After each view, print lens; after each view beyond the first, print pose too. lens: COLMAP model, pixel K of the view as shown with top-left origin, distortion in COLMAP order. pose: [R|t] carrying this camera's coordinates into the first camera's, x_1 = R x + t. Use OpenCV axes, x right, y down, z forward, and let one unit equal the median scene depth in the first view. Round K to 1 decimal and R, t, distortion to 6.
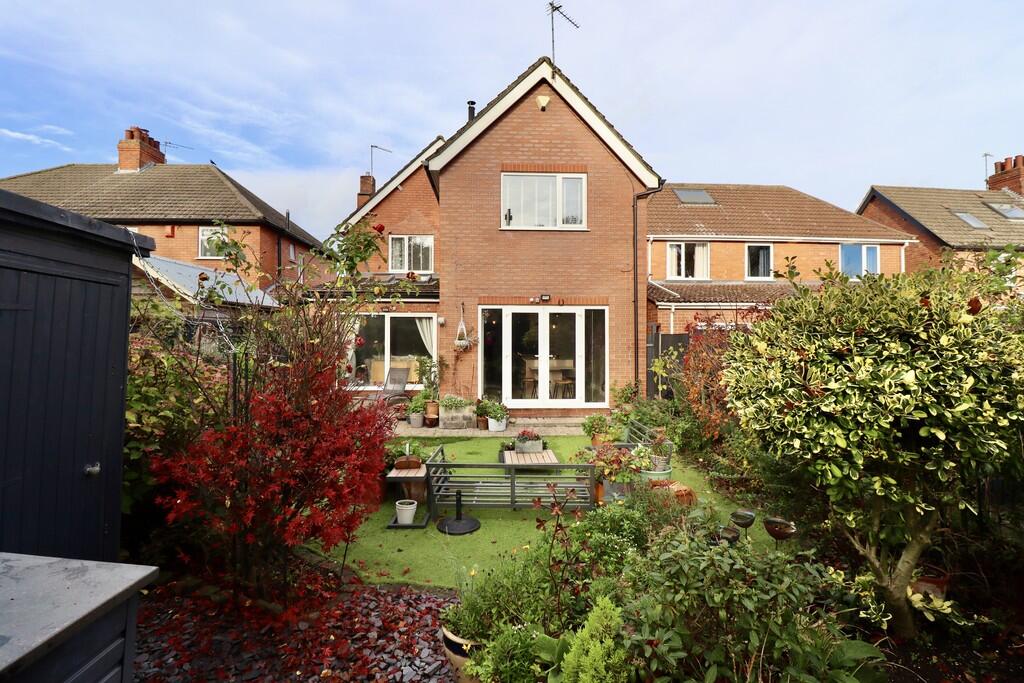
lens RADIAL K [[477.9, 0, 512.1], [0, 477.9, 342.4], [0, 0, 1]] dist [-0.005722, -0.008687]
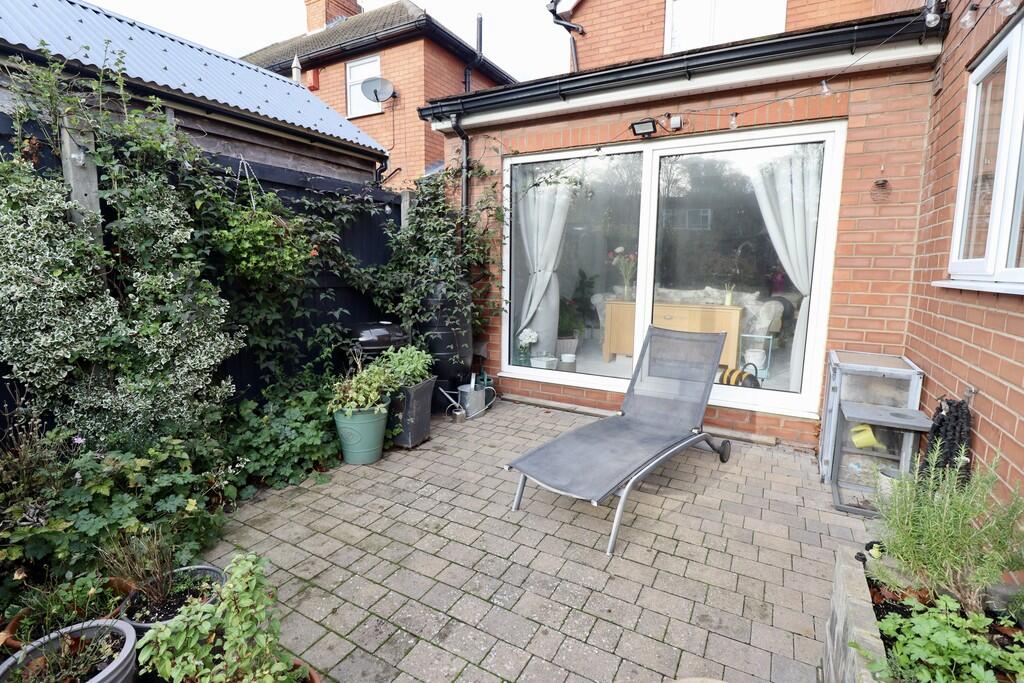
lens RADIAL K [[477.9, 0, 513.6], [0, 477.9, 337.6], [0, 0, 1]] dist [-0.005722, -0.008687]
pose [[0.859447, 0.084609, -0.504176, -0.157789], [-0.014723, 0.989897, 0.141022, 0.015131], [0.511014, -0.113778, 0.852009, 0.623419]]
